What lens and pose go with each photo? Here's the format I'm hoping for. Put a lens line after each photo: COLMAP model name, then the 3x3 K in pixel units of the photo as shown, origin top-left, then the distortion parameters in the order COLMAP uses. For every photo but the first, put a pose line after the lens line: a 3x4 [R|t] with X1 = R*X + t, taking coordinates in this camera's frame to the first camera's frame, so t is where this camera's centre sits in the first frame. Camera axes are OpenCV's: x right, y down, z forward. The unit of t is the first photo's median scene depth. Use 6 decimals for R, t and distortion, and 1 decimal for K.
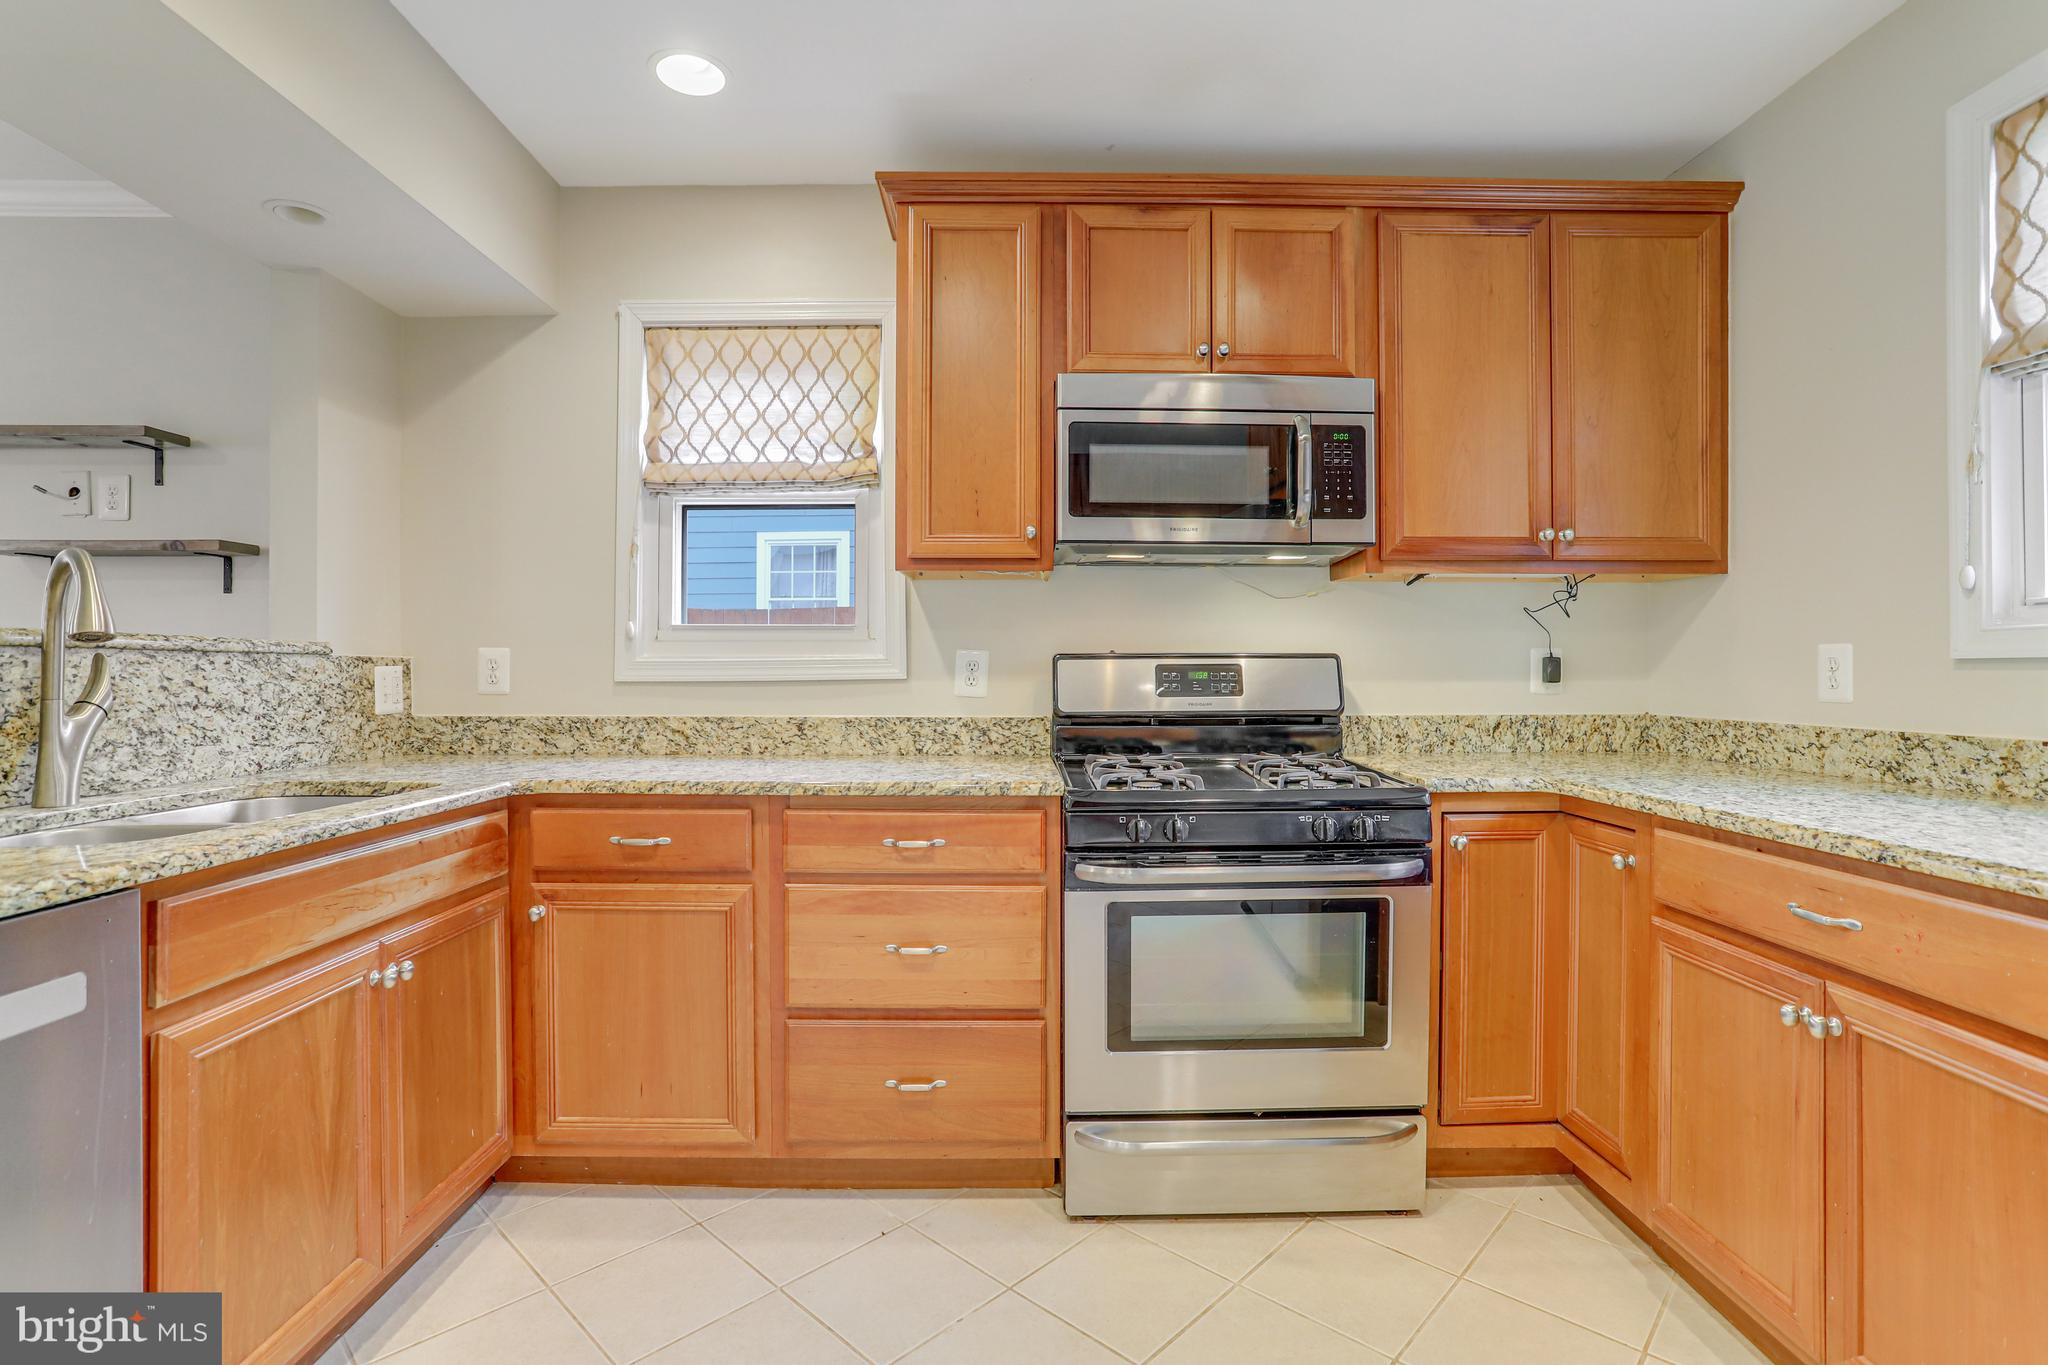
lens RADIAL K [[984.1, 0, 1023.2], [0, 984.1, 670.8], [0, 0, 1]] dist [-0.059115, 0.030300]
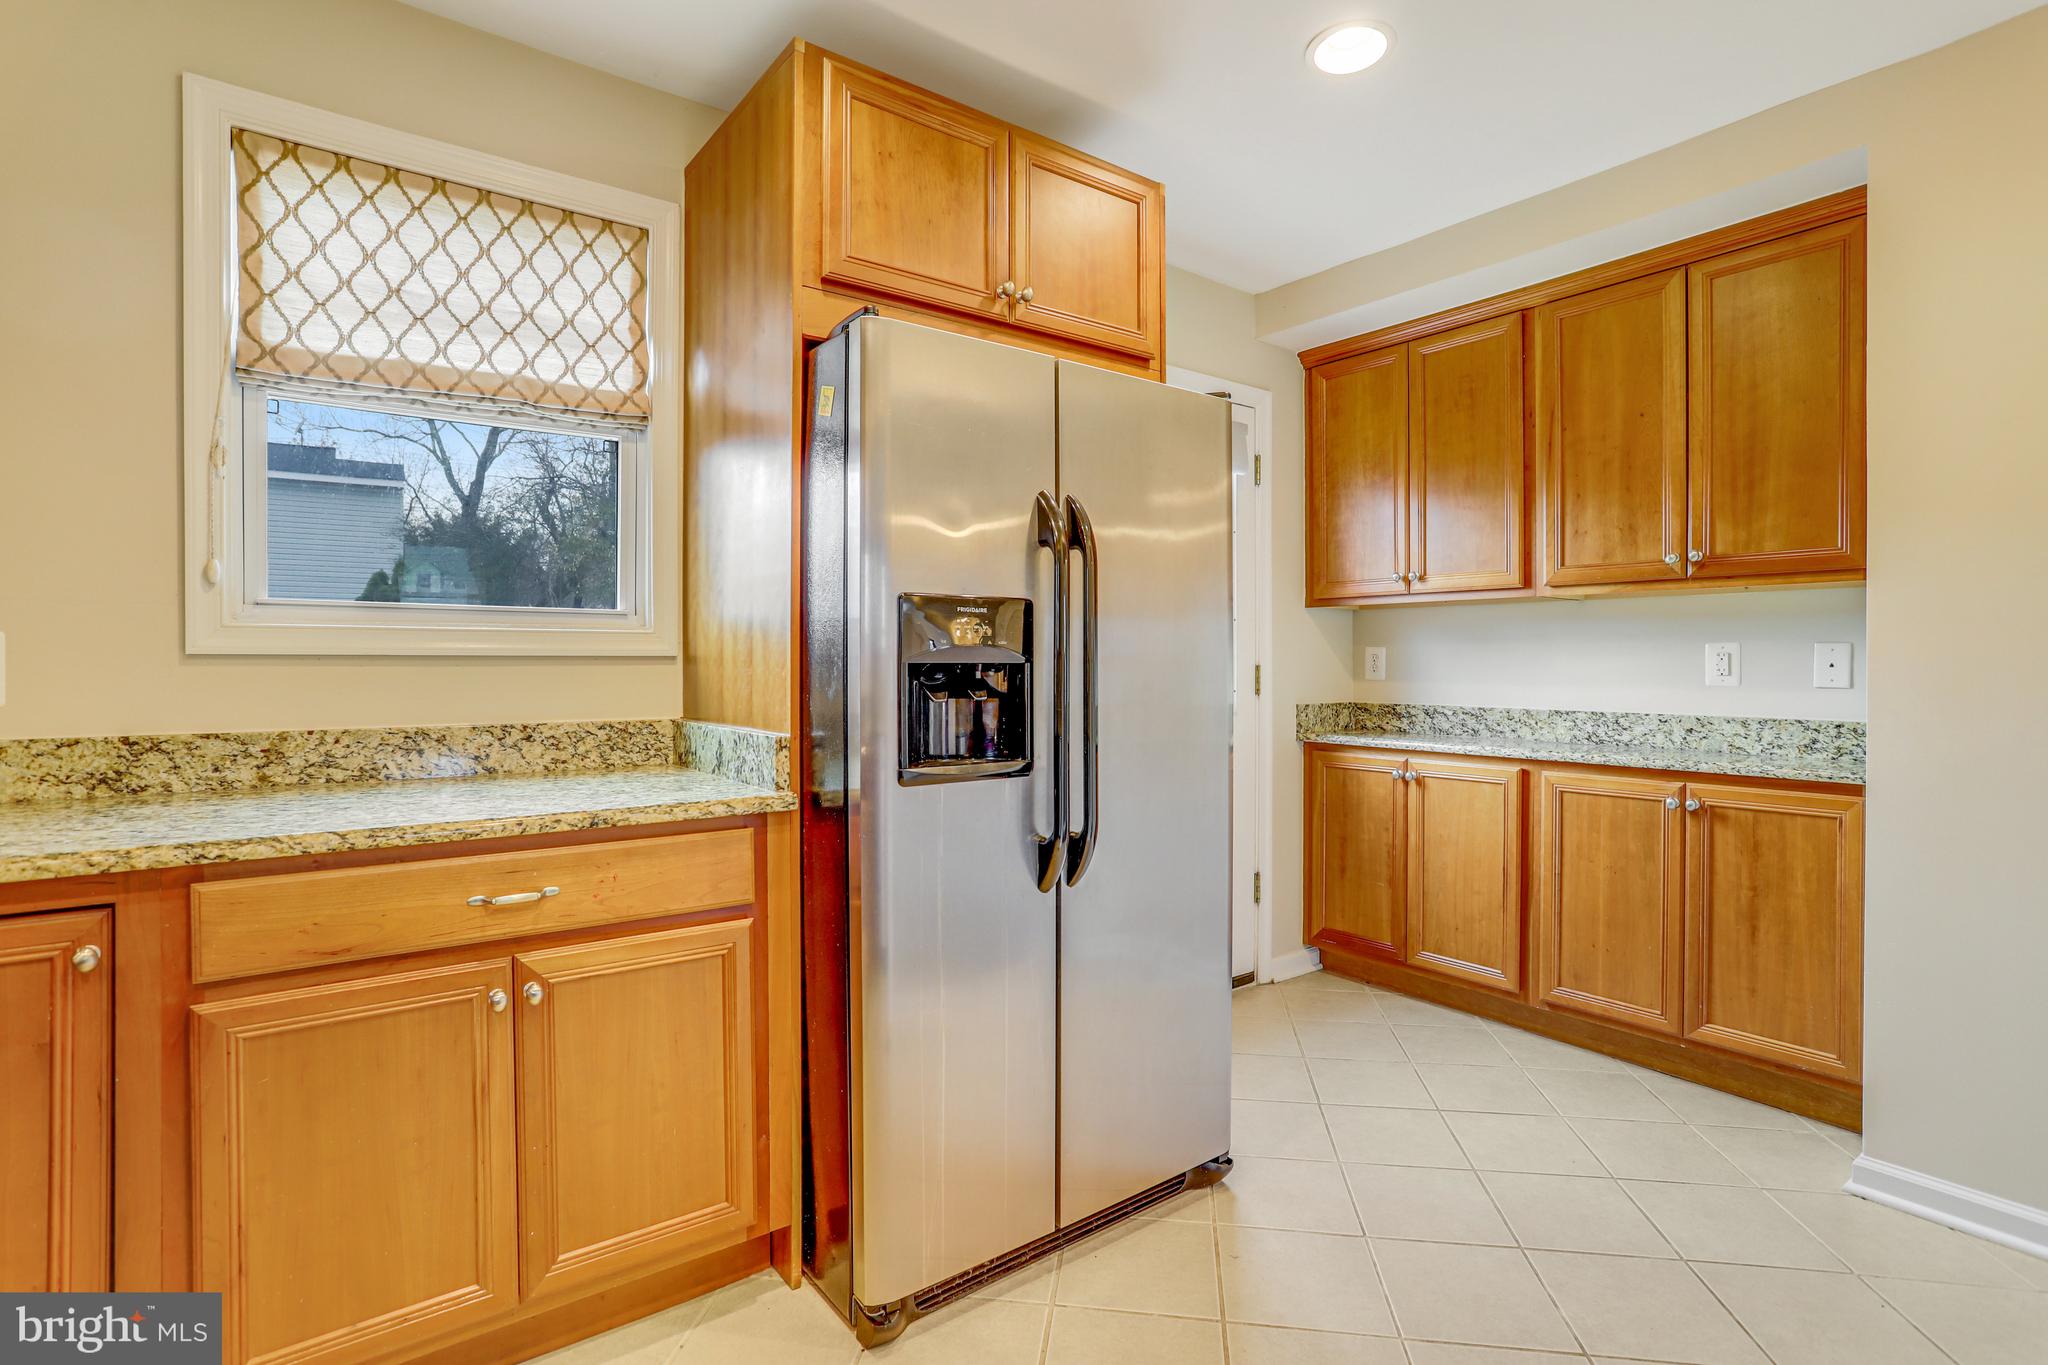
lens RADIAL K [[984.1, 0, 1023.2], [0, 984.1, 670.8], [0, 0, 1]] dist [-0.059115, 0.030300]
pose [[-0.586448, -0.007777, 0.809949, -0.222059], [-0.003592, 0.999969, 0.007001, -0.004337], [-0.809979, 0.001197, -0.586458, 0.683647]]
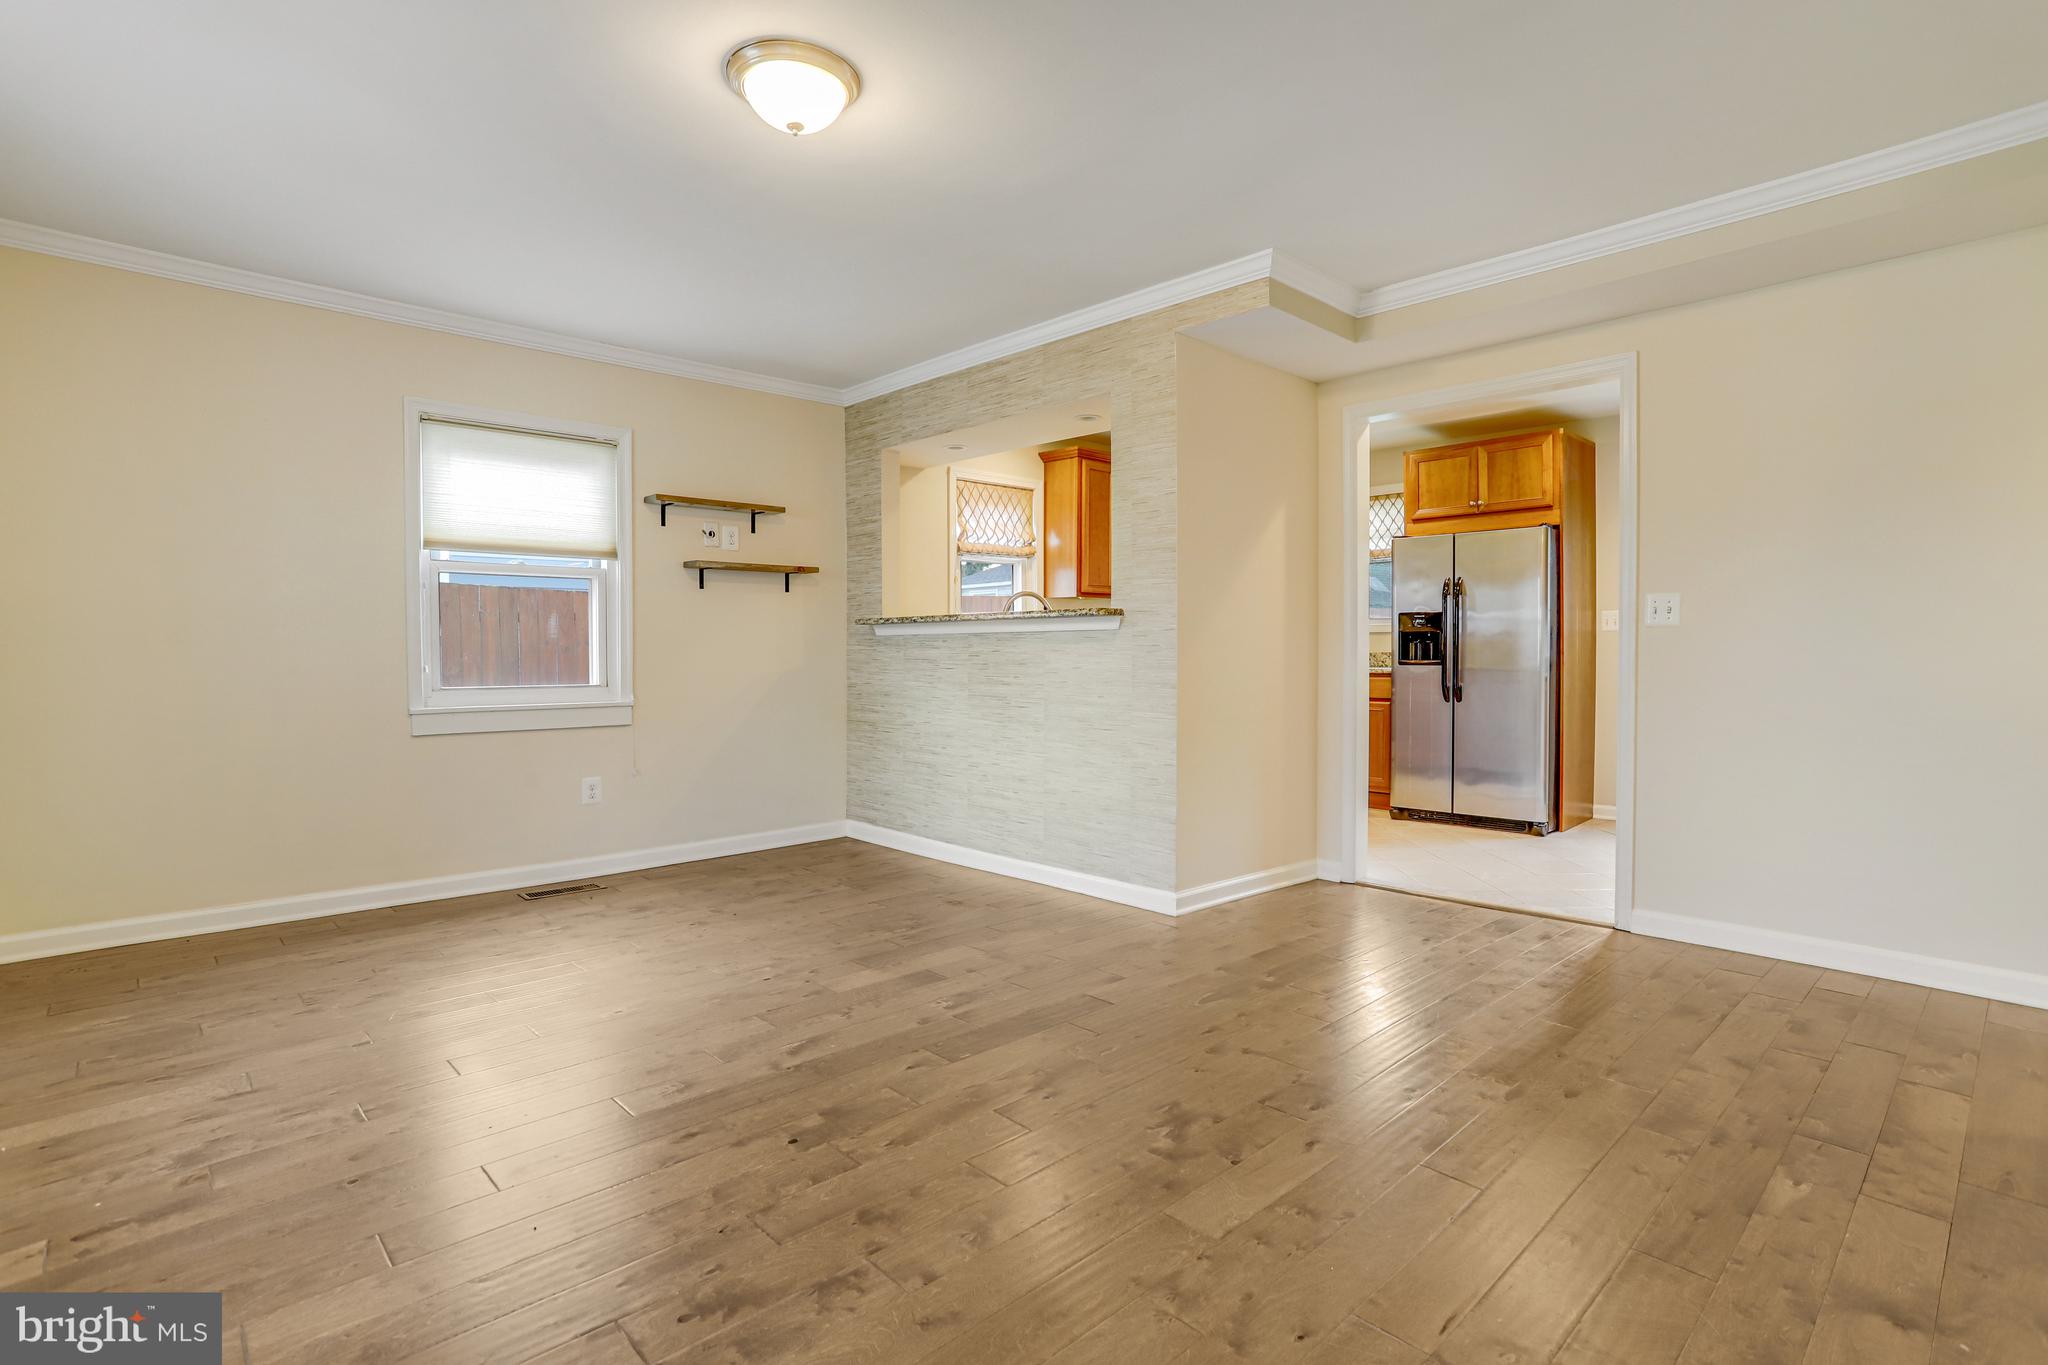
lens RADIAL K [[997.2, 0, 1024.3], [0, 997.2, 679.2], [0, 0, 1]] dist [-0.057943, 0.030346]
pose [[0.734731, -0.021601, 0.678015, -2.081494], [0.002938, 0.999585, 0.028662, 0.041216], [-0.678352, -0.019067, 0.734489, -0.885078]]
